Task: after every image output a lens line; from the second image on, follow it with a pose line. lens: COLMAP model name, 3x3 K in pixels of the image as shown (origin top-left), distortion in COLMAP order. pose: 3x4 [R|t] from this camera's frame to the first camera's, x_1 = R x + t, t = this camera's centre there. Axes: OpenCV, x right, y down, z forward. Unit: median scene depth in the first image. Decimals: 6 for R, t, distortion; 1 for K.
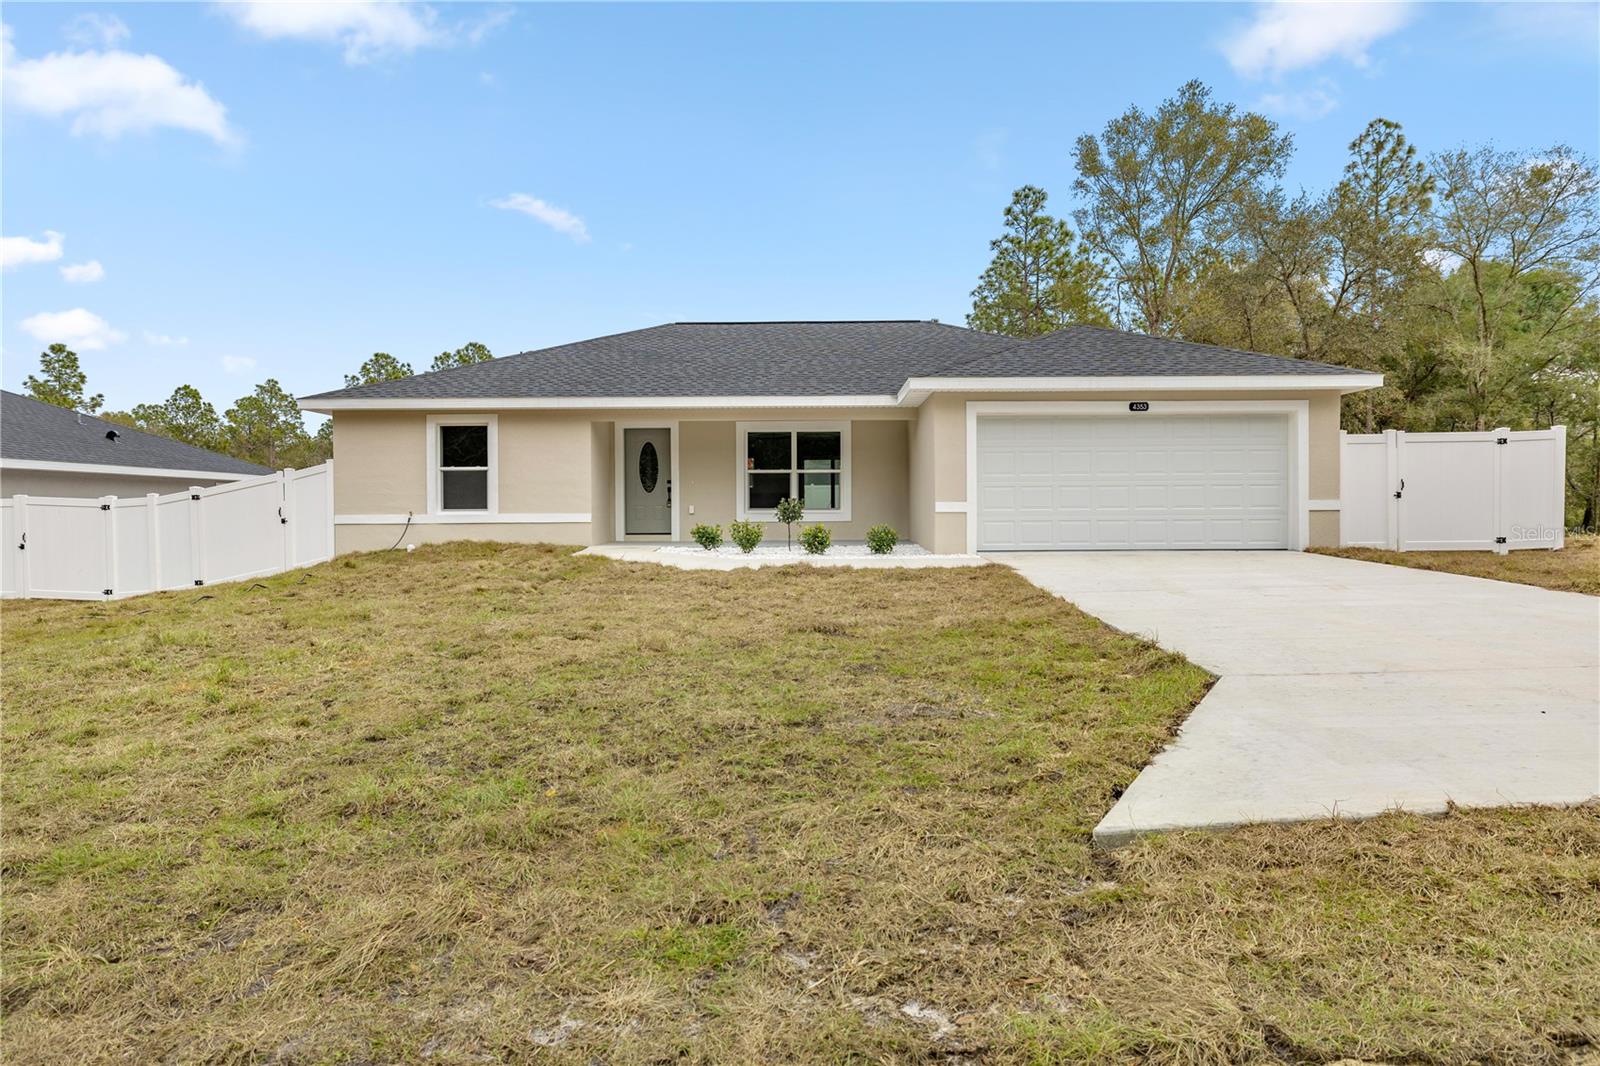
lens RADIAL K [[977.4, 0, 800.0], [0, 977.4, 533.0], [0, 0, 1]] dist [0.000408, 0.000031]
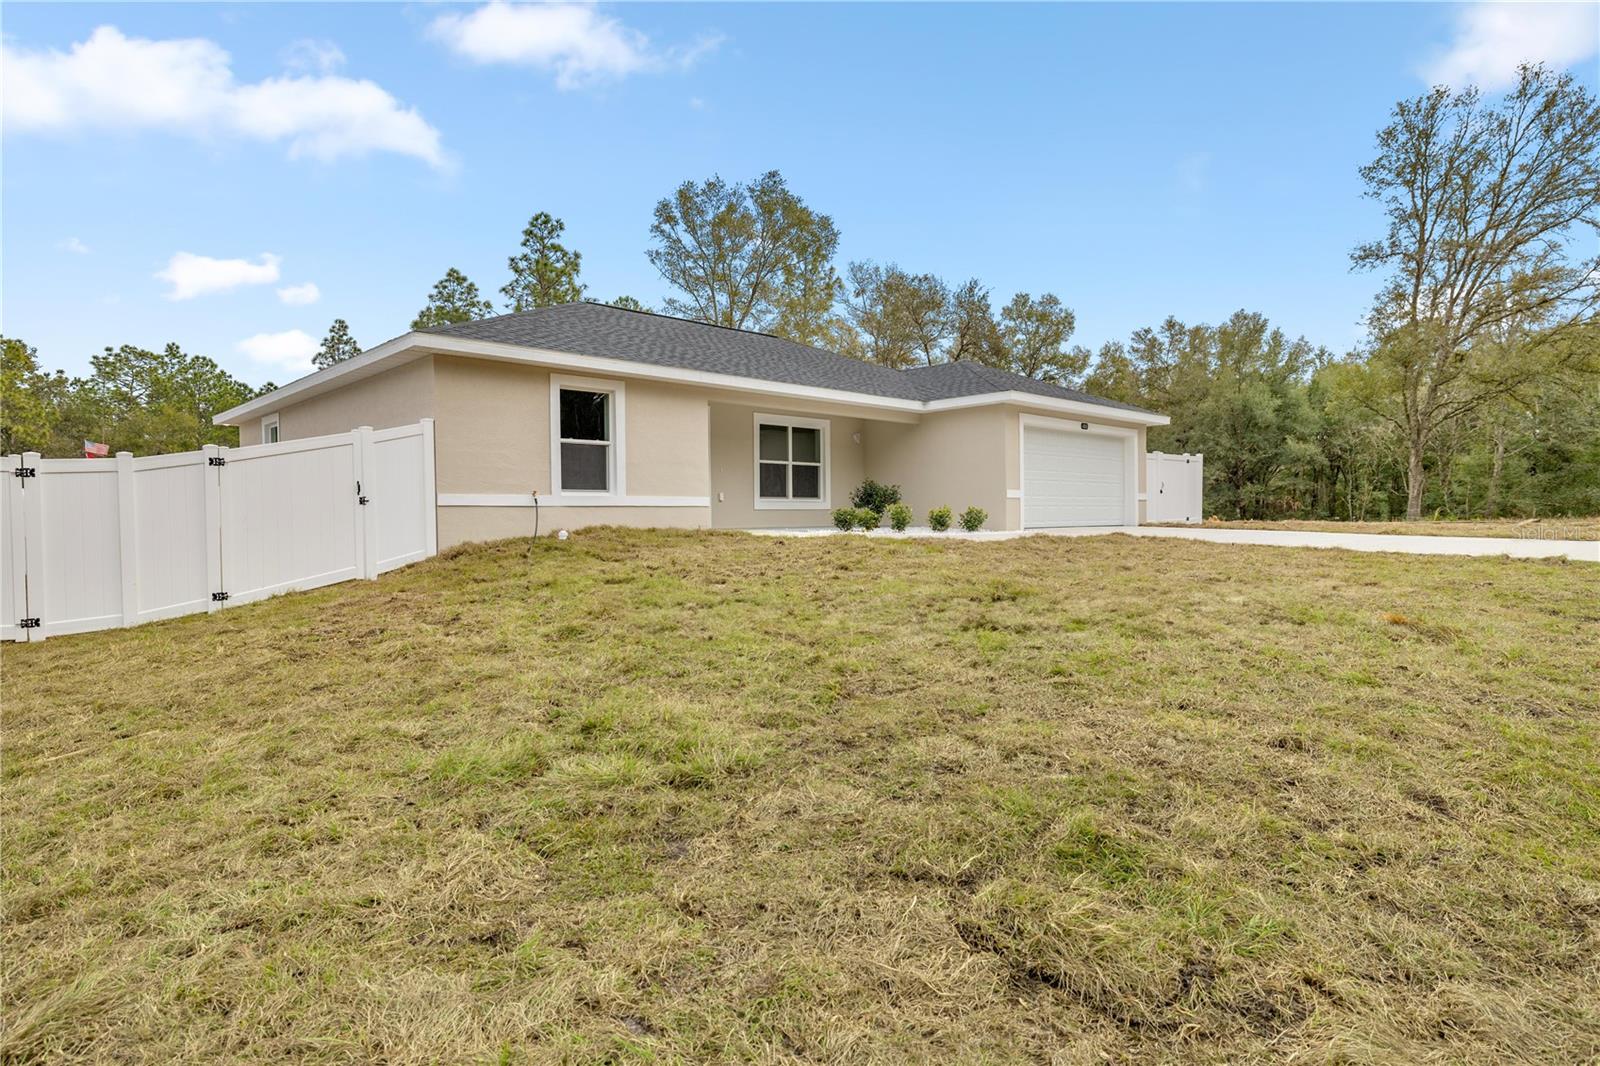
lens RADIAL K [[893.8, 0, 800.0], [0, 893.8, 533.0], [0, 0, 1]] dist [-0.000696, -0.000161]
pose [[0.704050, -0.012634, 0.710038, -0.763784], [0.022850, 0.999727, -0.004869, 0.020860], [-0.709783, 0.019652, 0.704147, 0.329731]]
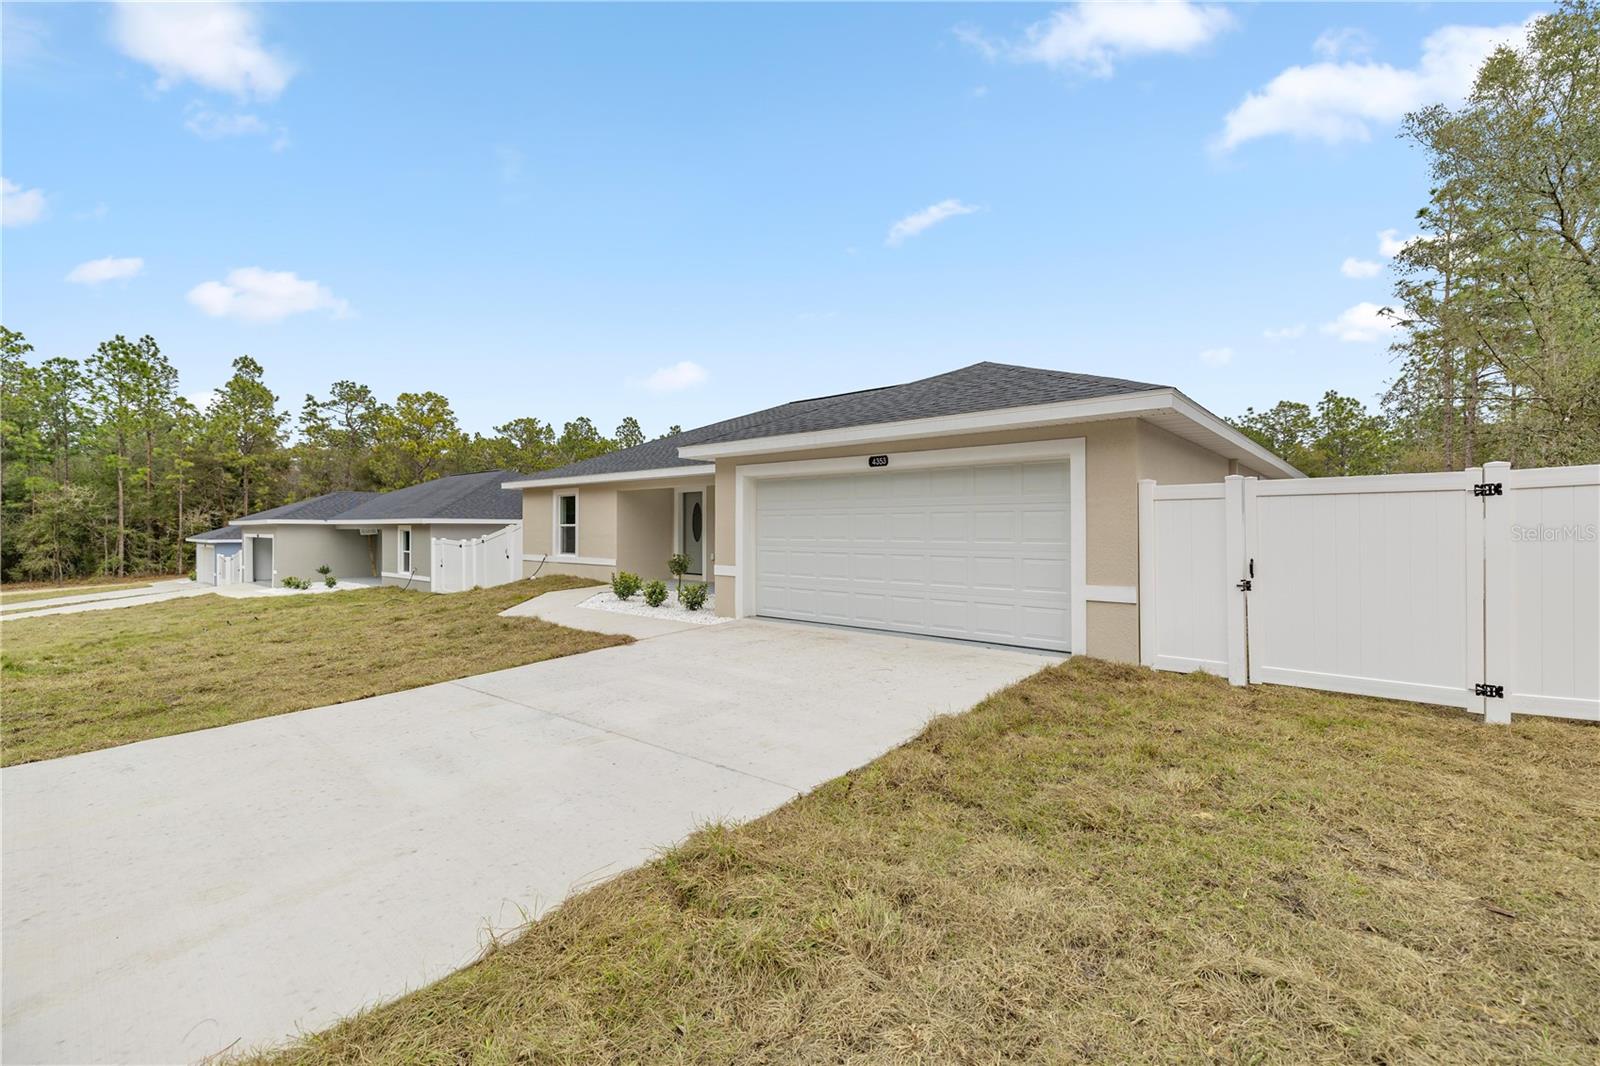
lens RADIAL K [[688.7, 0, 800.0], [0, 688.7, 533.0], [0, 0, 1]] dist [-0.000503, -0.000052]
pose [[0.756818, 0.011521, -0.653524, 0.594486], [-0.021040, 0.999756, -0.006740, -0.054428], [0.653286, 0.018852, 0.756876, 0.445758]]
